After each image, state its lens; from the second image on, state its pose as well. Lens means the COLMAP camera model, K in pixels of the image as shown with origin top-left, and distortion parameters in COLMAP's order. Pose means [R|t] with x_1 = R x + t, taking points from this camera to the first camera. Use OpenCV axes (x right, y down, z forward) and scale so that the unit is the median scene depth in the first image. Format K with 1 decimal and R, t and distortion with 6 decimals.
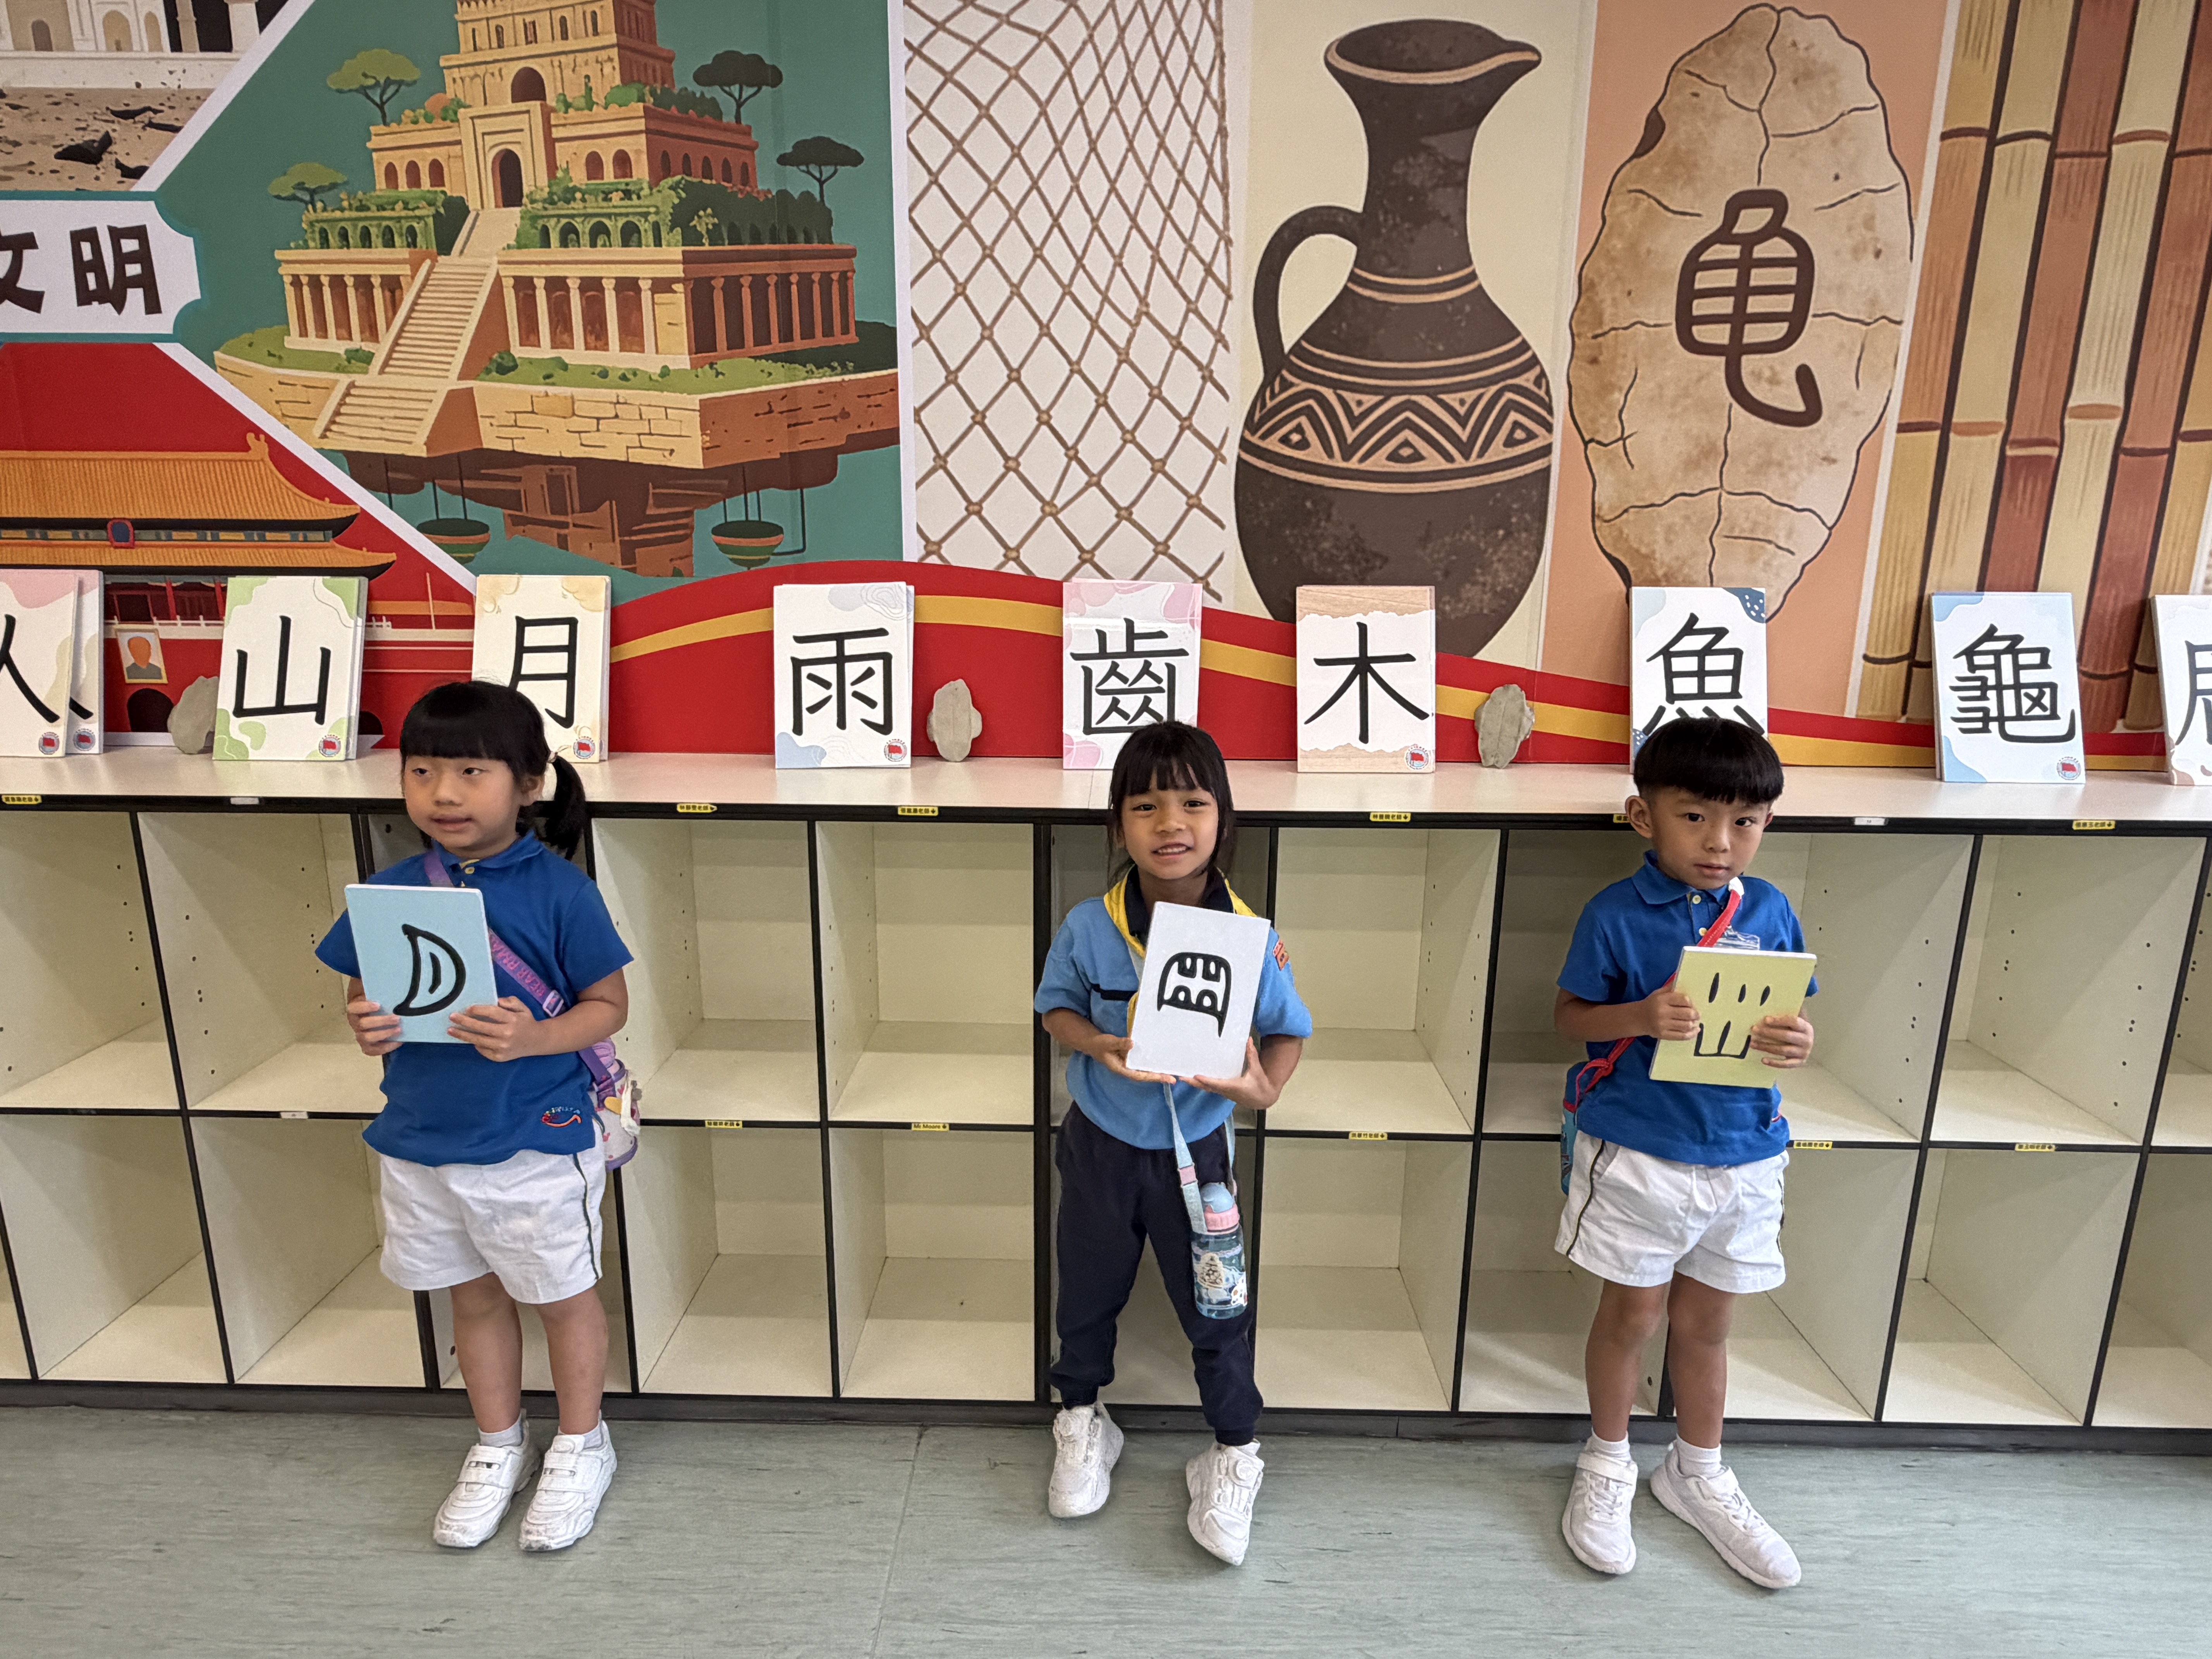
lens RADIAL K [[1312.3, 0, 1110.1], [0, 1312.3, 847.2], [0, 0, 1]] dist [0.009019, 0.002380]
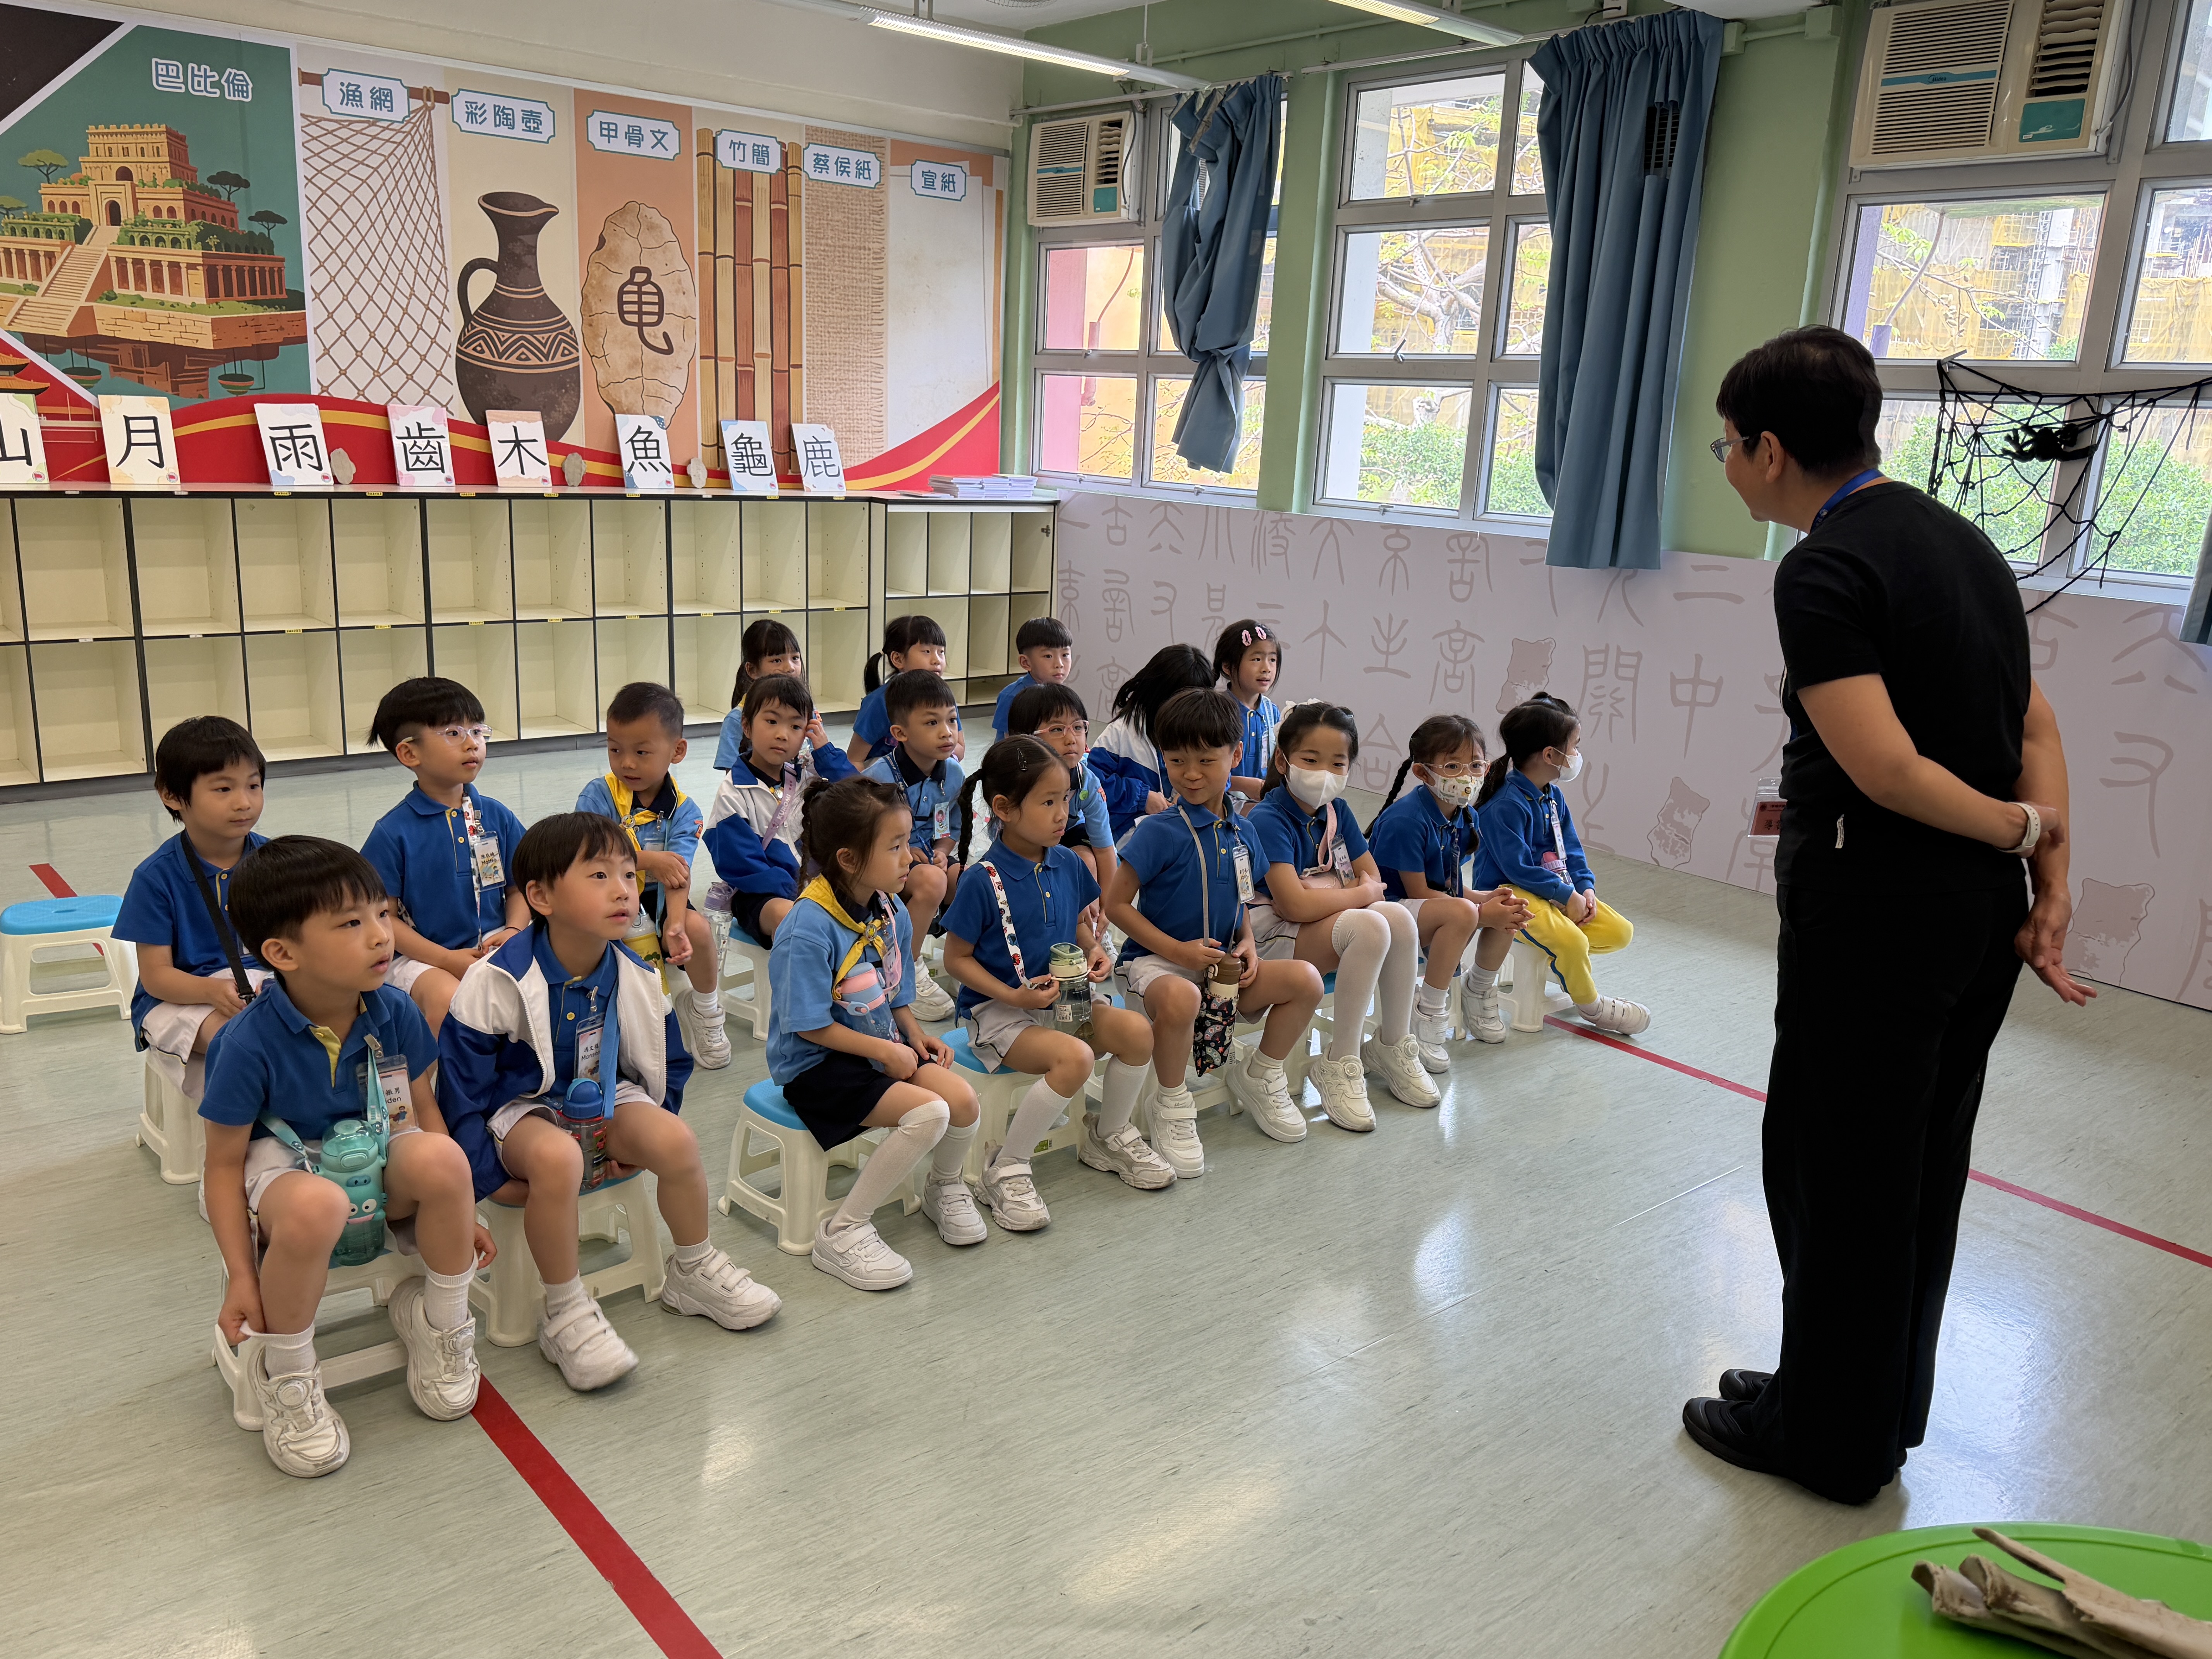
lens RADIAL K [[1665.0, 0, 1118.5], [0, 1665.0, 832.7], [0, 0, 1]] dist [-0.016065, 0.002583]
pose [[0.732988, -0.139338, 0.665818, -1.154904], [0.122126, 0.989848, 0.072702, 0.493938], [-0.669189, 0.028024, 0.742564, -2.037601]]
